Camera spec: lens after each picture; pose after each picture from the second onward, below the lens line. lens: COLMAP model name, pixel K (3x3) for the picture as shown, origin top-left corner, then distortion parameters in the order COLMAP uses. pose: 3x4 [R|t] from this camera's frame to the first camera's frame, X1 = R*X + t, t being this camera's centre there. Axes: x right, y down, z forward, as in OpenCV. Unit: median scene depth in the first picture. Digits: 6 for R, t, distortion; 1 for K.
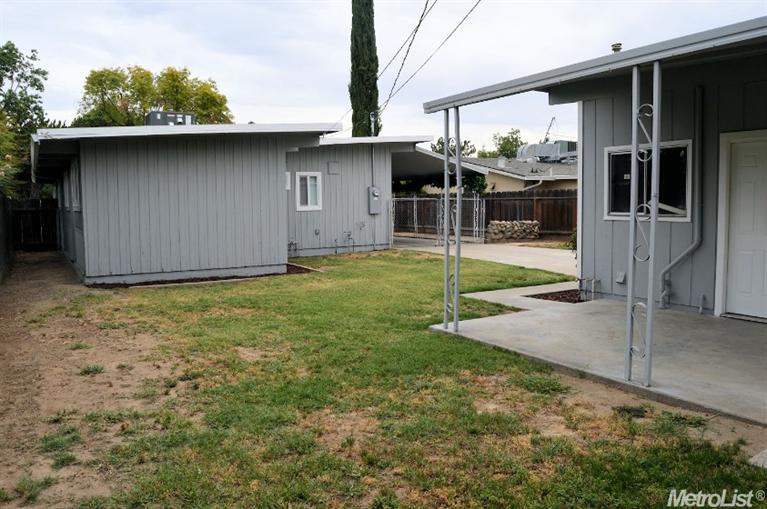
lens RADIAL K [[608.8, 0, 383.5], [0, 608.8, 254.5], [0, 0, 1]] dist [-0.098782, 0.039936]
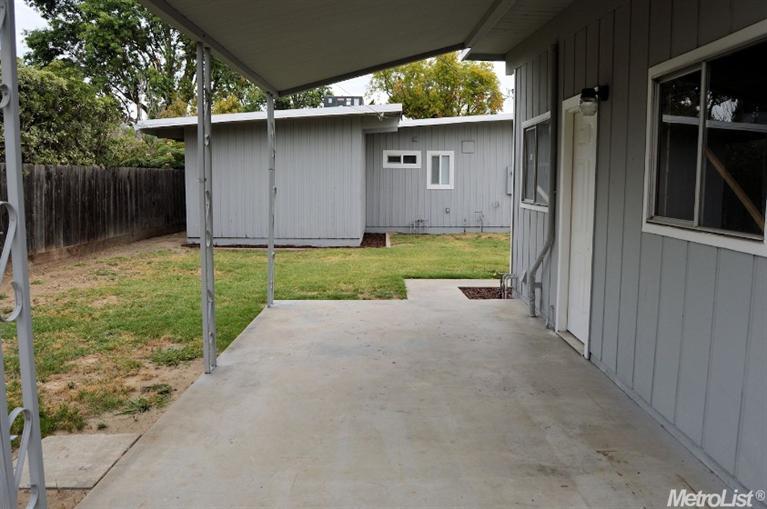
lens RADIAL K [[608.8, 0, 383.5], [0, 608.8, 254.5], [0, 0, 1]] dist [-0.098782, 0.039936]
pose [[0.863373, 0.080629, -0.498082, 0.311040], [-0.062044, 0.996623, 0.053786, -0.012627], [0.500736, -0.015534, 0.865460, 0.074966]]
